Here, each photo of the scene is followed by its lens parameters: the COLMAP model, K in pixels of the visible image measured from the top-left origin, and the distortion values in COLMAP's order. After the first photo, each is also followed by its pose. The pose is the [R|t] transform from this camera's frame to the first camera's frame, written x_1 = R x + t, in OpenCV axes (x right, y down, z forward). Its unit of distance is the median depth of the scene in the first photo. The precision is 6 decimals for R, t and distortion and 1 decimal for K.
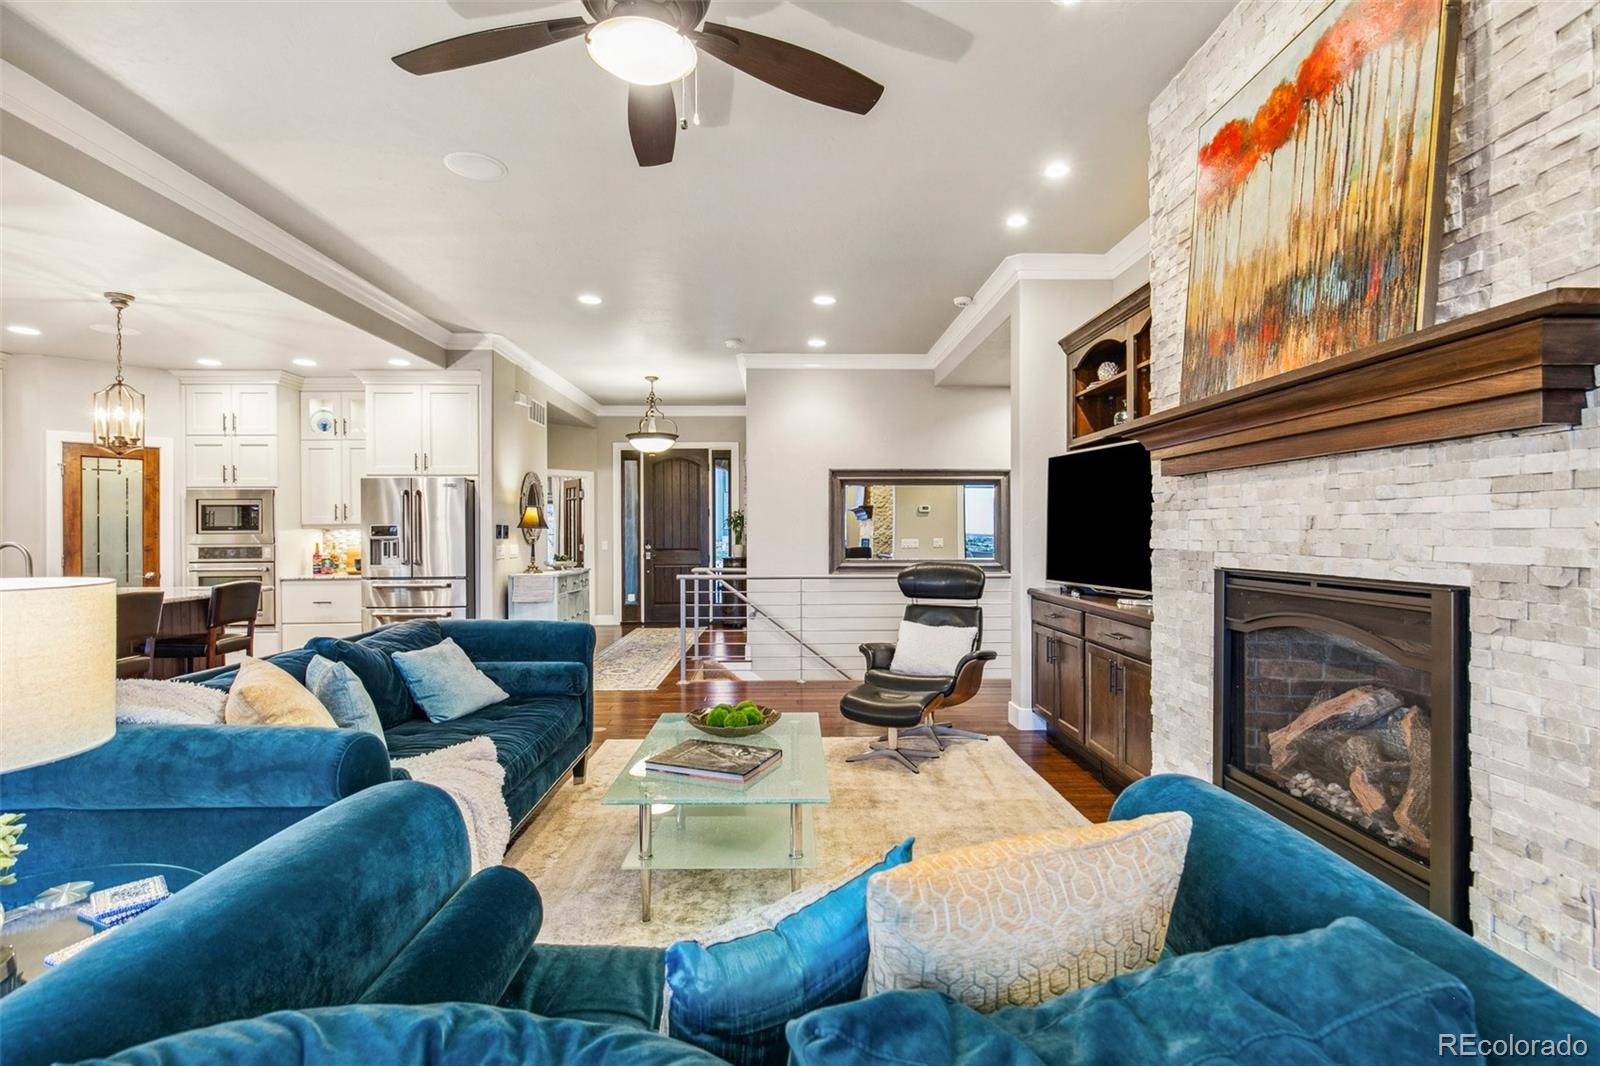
lens RADIAL K [[763.0, 0, 763.4], [0, 763.0, 526.8], [0, 0, 1]] dist [0.001211, -0.002359]
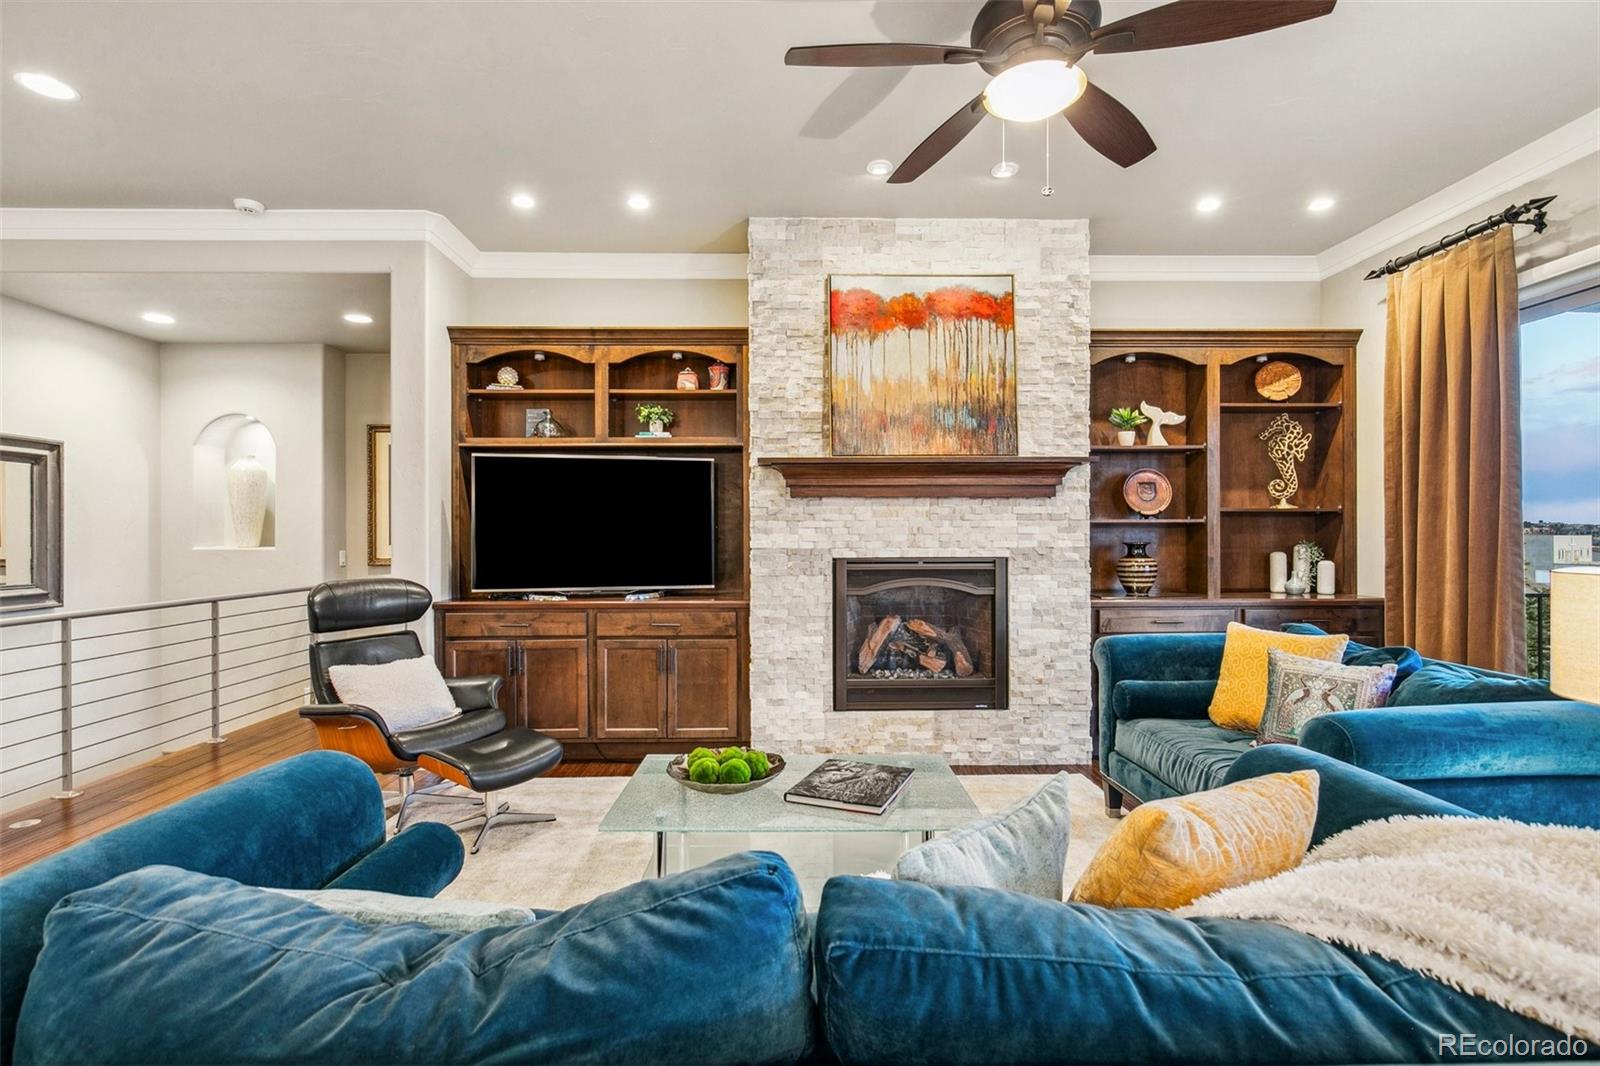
lens RADIAL K [[763.0, 0, 816.5], [0, 763.0, 537.5], [0, 0, 1]] dist [0.001211, -0.002359]
pose [[-0.037394, -0.001235, 0.999300, -0.839758], [-0.003529, 0.999993, 0.001104, 0.007726], [-0.999294, -0.003486, -0.037398, 0.932323]]
